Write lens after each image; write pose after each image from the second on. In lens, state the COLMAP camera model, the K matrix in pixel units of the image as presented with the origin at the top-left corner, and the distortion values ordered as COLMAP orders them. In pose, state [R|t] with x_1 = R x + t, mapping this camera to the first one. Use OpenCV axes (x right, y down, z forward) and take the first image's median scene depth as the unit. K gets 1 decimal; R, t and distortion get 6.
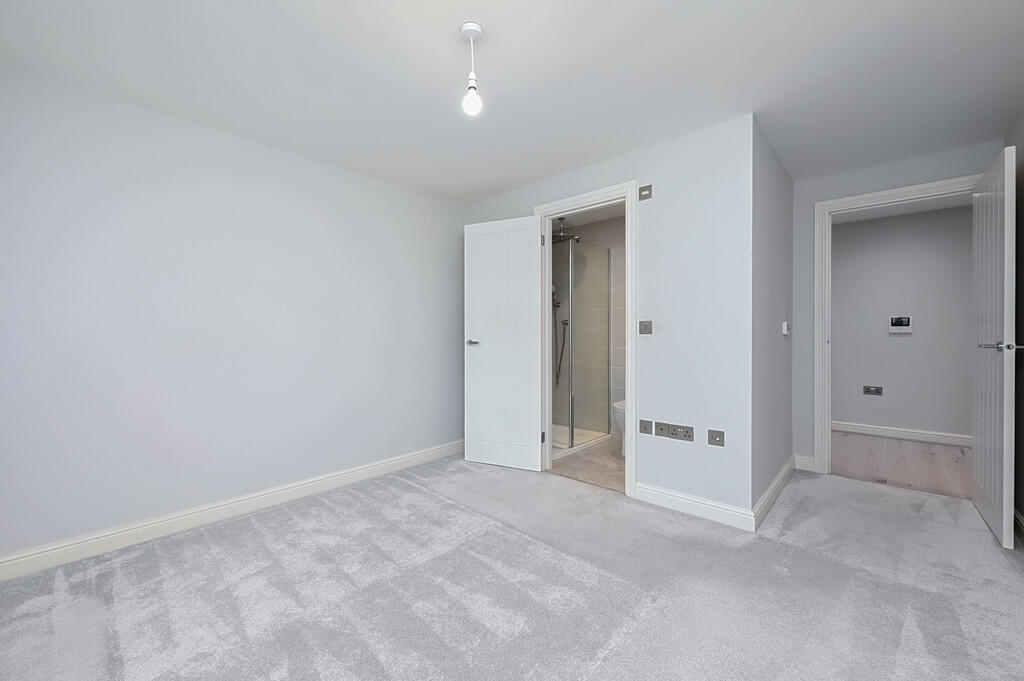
lens RADIAL K [[426.9, 0, 512.0], [0, 426.9, 340.5], [0, 0, 1]] dist [-0.001947, 0.000121]
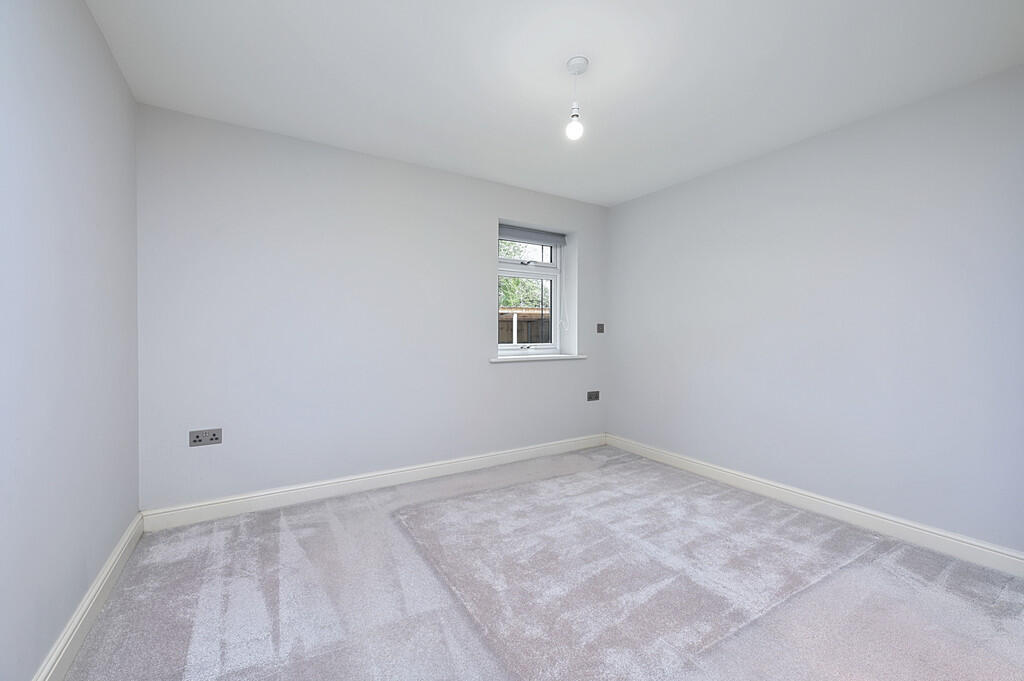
lens RADIAL K [[426.9, 0, 512.0], [0, 426.9, 340.5], [0, 0, 1]] dist [-0.001947, 0.000121]
pose [[-0.286429, 0.025463, -0.957763, 0.771863], [-0.025104, 0.999104, 0.034070, -0.022507], [0.957773, 0.033803, -0.285533, 0.856131]]
